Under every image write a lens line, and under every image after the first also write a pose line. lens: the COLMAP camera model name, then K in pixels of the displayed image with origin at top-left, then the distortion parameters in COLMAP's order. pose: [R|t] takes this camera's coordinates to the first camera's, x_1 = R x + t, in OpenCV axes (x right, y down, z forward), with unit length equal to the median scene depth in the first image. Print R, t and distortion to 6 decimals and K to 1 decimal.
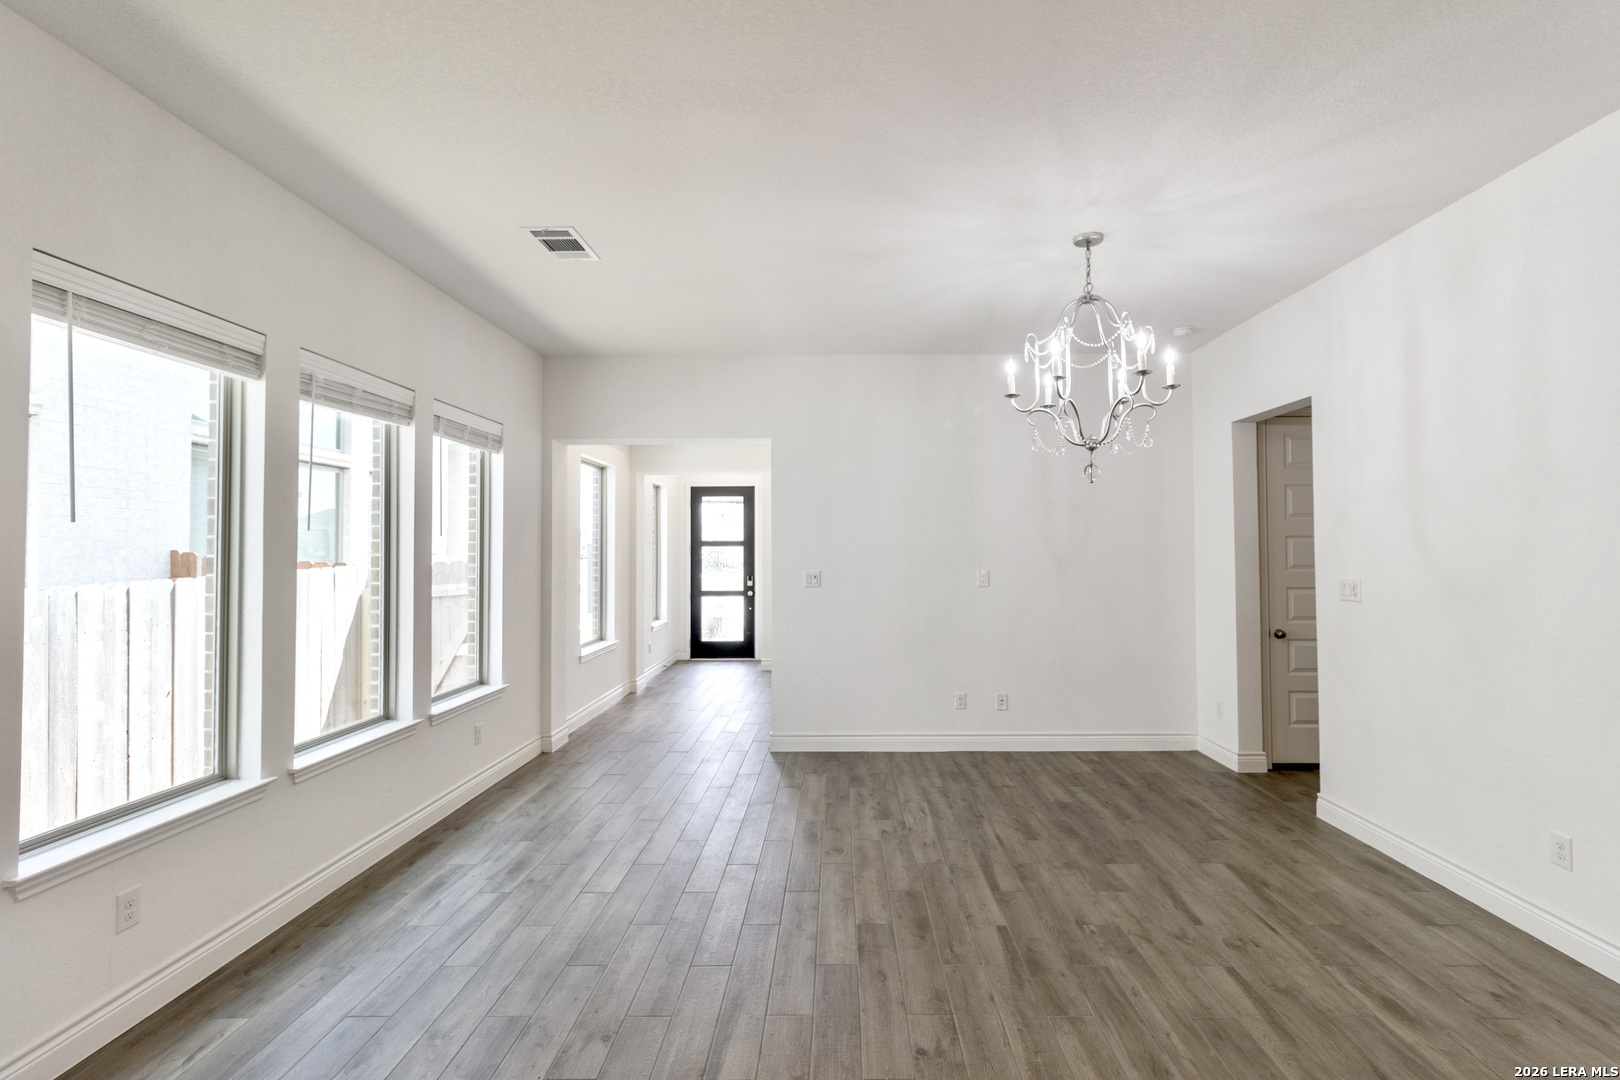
lens RADIAL K [[759.6, 0, 836.0], [0, 759.6, 530.7], [0, 0, 1]] dist [0.009102, -0.003806]
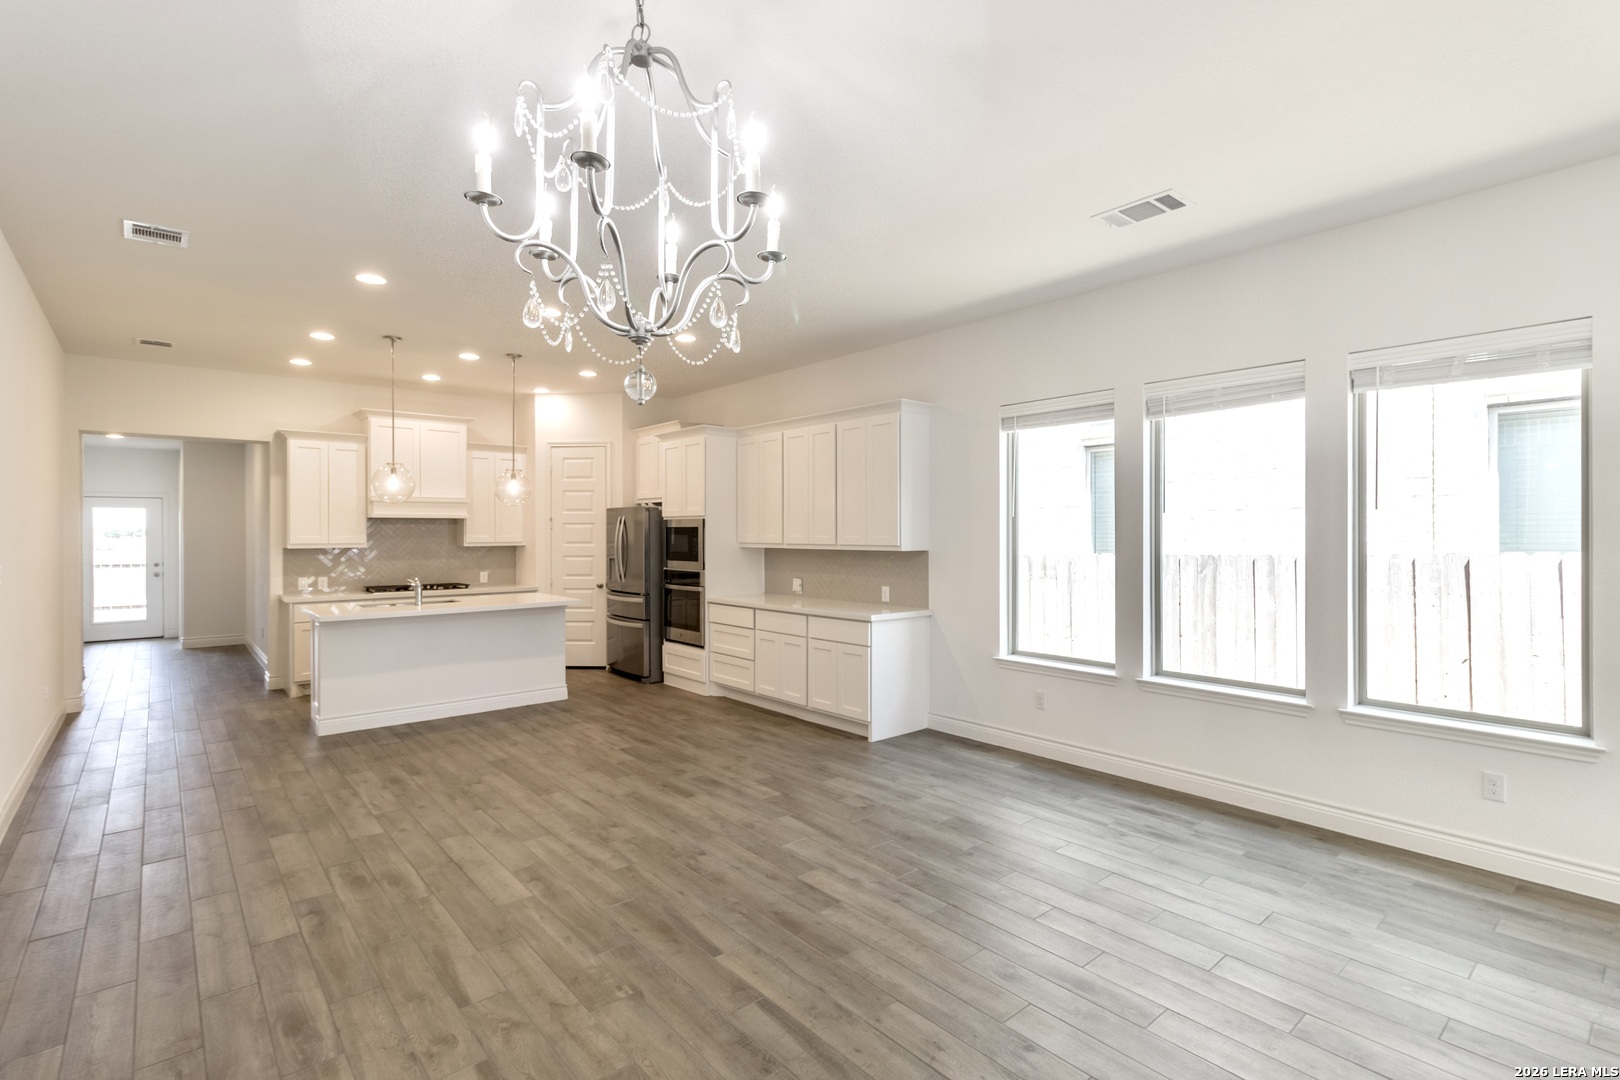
lens RADIAL K [[759.6, 0, 841.9], [0, 759.6, 536.5], [0, 0, 1]] dist [0.009102, -0.003806]
pose [[-0.741698, 0.010864, -0.670646, 0.472551], [0.024914, 0.999625, -0.011360, 0.030942], [0.670271, -0.025134, -0.741691, 1.192556]]
